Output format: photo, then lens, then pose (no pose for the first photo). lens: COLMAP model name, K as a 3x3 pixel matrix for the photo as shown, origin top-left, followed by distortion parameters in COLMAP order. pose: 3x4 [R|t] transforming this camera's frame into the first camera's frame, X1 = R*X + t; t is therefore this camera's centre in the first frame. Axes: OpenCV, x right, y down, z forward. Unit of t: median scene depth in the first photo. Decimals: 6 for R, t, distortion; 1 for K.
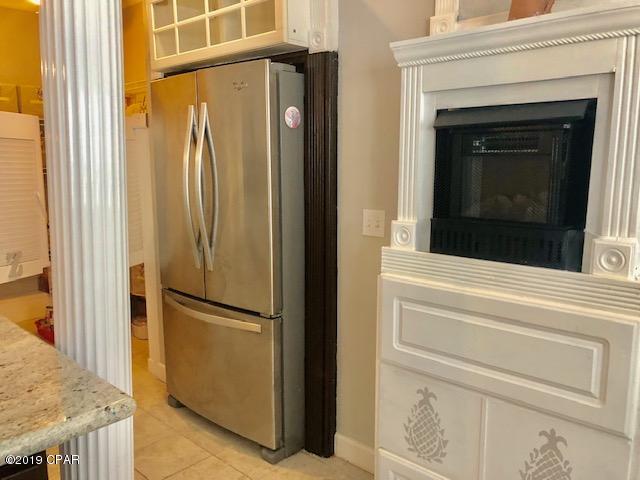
lens RADIAL K [[524.3, 0, 319.3], [0, 524.3, 242.1], [0, 0, 1]] dist [0.069512, -0.078620]
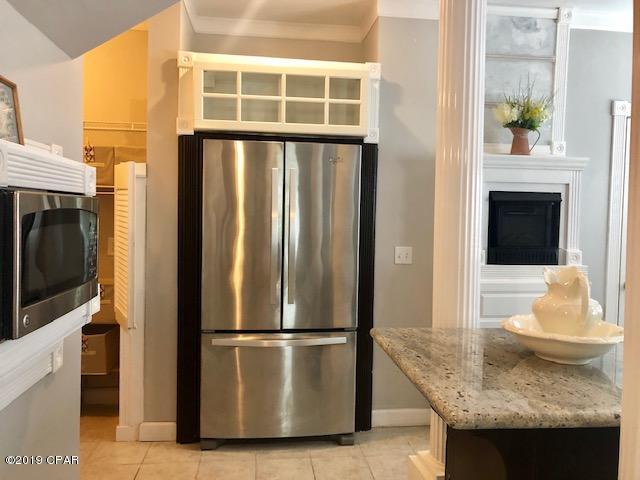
lens RADIAL K [[533.4, 0, 319.0], [0, 533.4, 230.3], [0, 0, 1]] dist [0.016295, 0.008871]
pose [[0.647373, -0.011757, 0.762083, -1.455867], [0.096995, 0.993022, -0.067076, -0.031753], [-0.755976, 0.117342, 0.643996, 0.196965]]
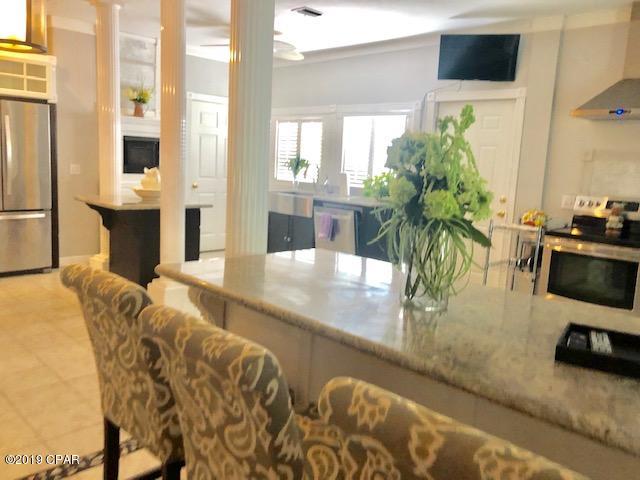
lens RADIAL K [[533.4, 0, 319.0], [0, 533.4, 230.3], [0, 0, 1]] dist [0.016295, 0.008871]
pose [[0.038964, -0.130511, 0.990681, -3.062537], [0.102015, 0.986773, 0.125984, 0.065153], [-0.994019, 0.096156, 0.051762, -0.429782]]
